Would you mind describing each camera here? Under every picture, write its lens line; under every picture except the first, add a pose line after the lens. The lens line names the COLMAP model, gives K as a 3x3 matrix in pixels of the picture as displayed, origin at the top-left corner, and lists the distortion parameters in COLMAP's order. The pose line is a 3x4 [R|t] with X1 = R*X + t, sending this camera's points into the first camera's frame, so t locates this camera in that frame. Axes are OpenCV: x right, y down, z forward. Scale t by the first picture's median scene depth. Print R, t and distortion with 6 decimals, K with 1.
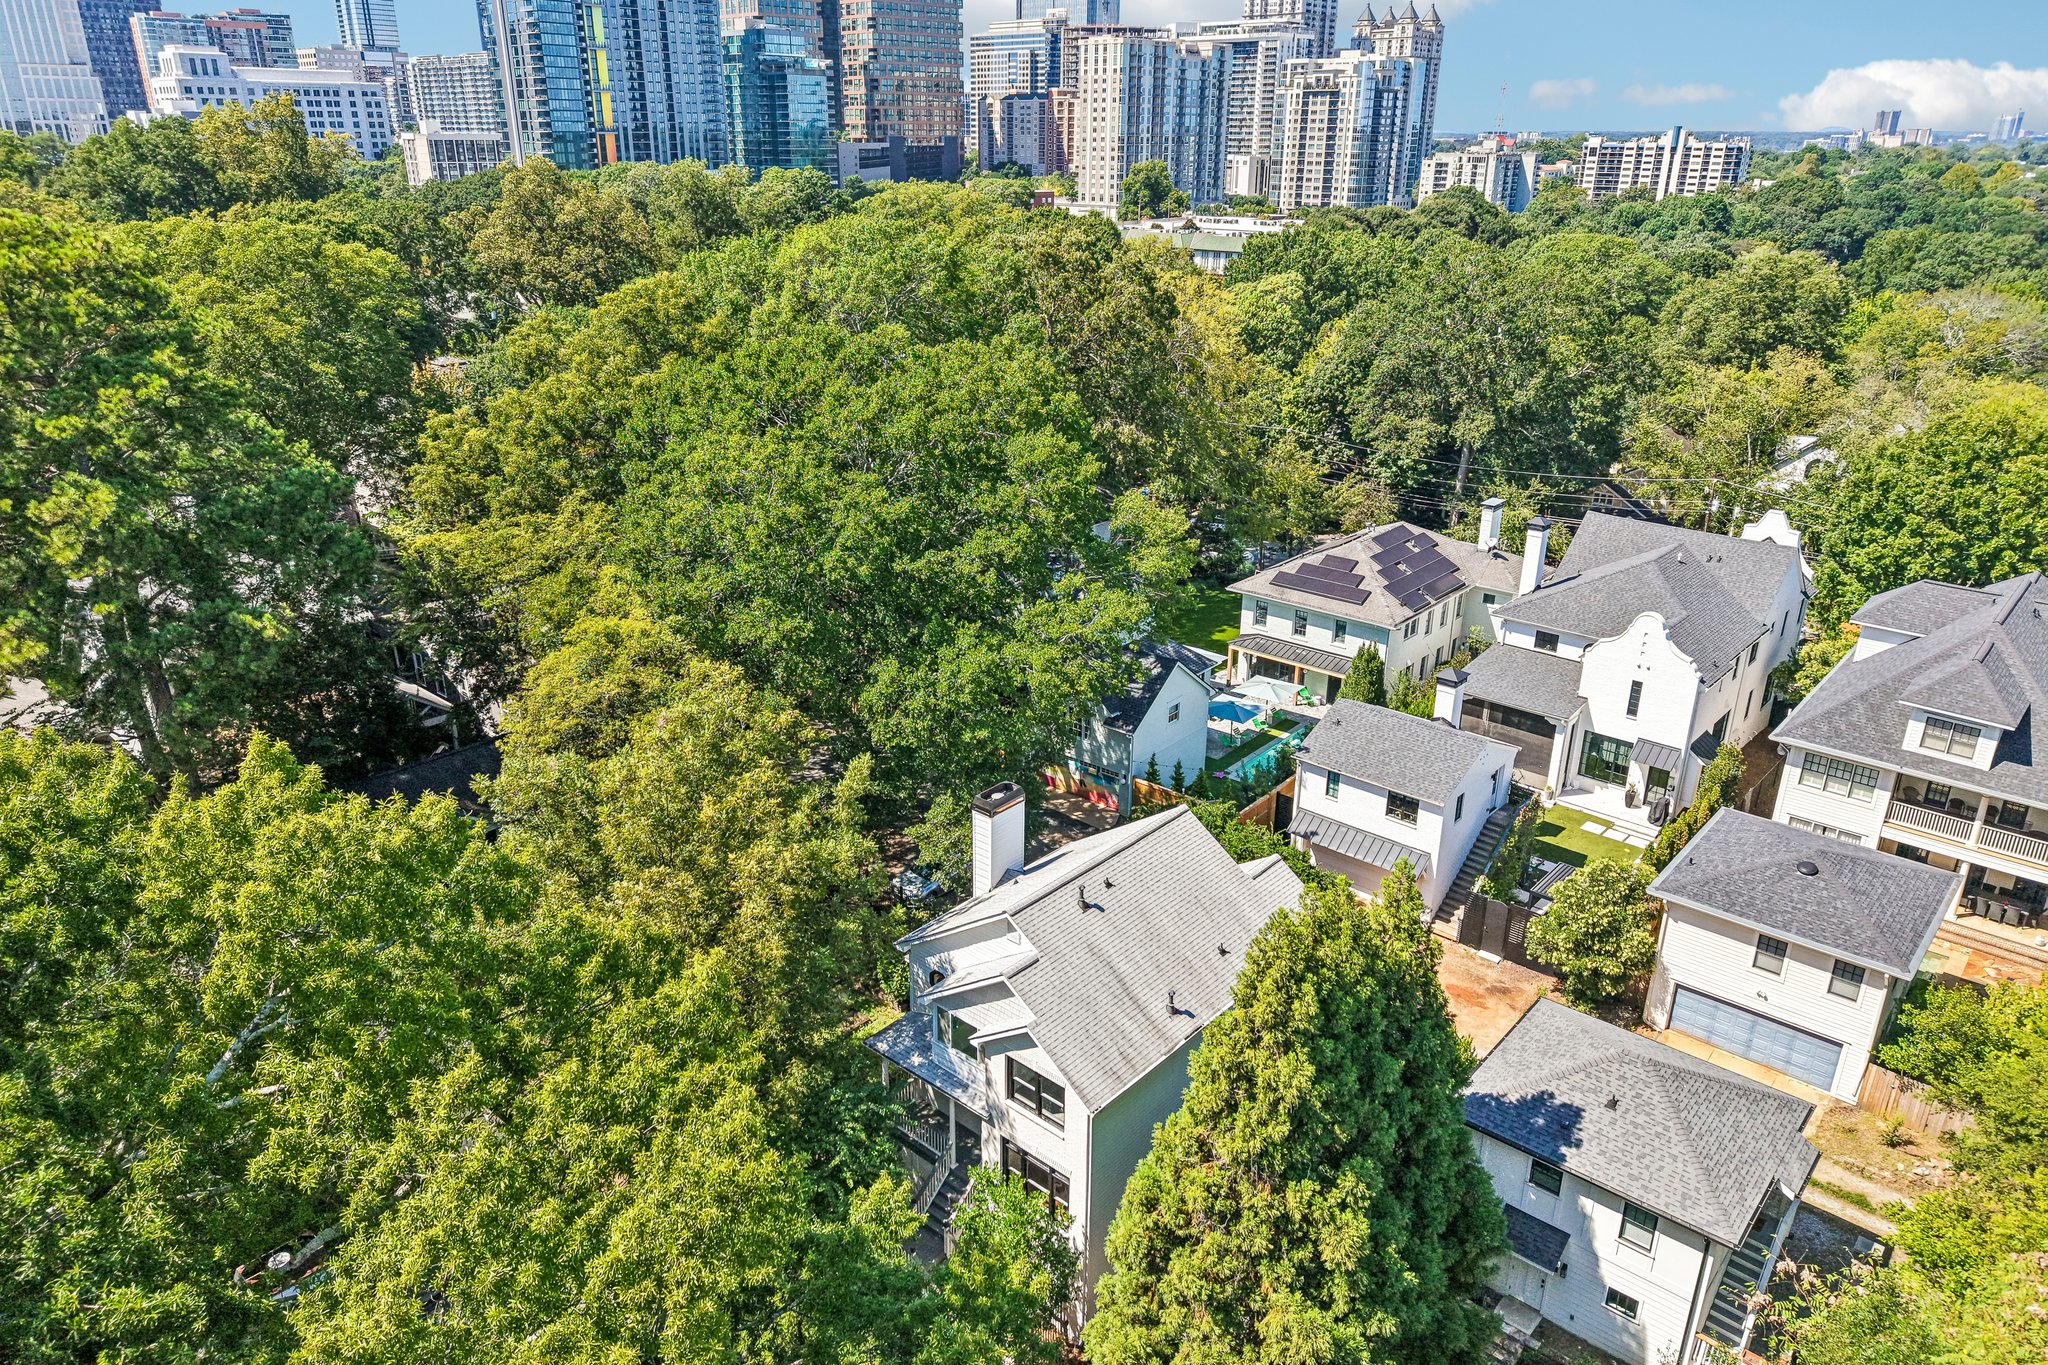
lens RADIAL K [[1379.6, 0, 1023.6], [0, 1379.6, 632.2], [0, 0, 1]] dist [0.027021, -0.009610]
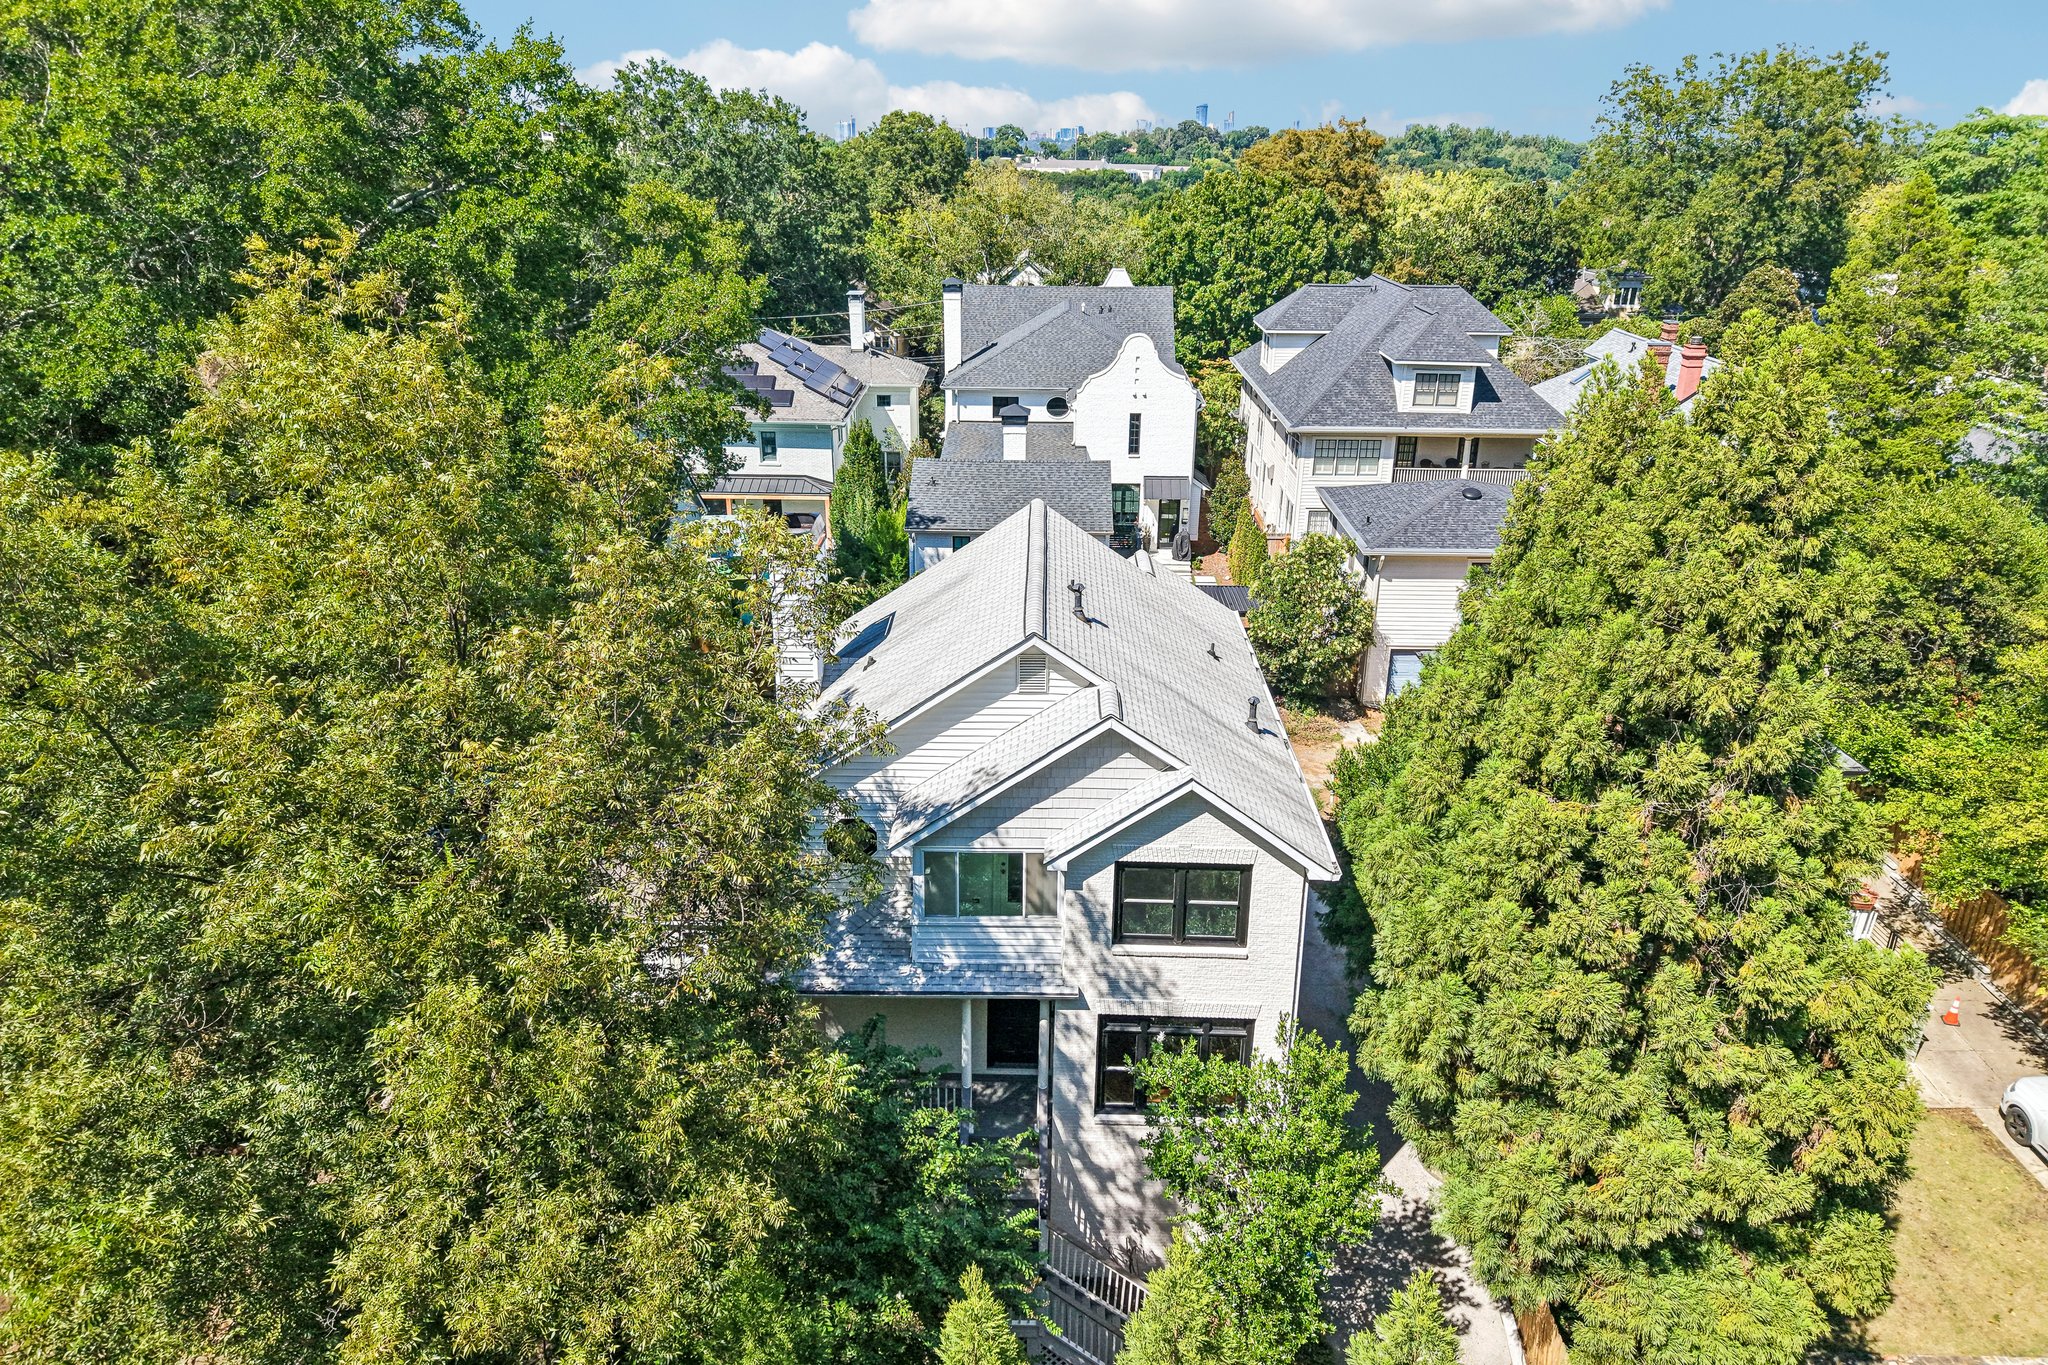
lens RADIAL K [[1379.6, 0, 1017.8], [0, 1379.6, 683.5], [0, 0, 1]] dist [0.027021, -0.009610]
pose [[0.762021, -0.238196, 0.602152, -0.308207], [0.219688, 0.969835, 0.105627, 0.138091], [-0.609148, 0.051795, 0.791363, 0.480125]]
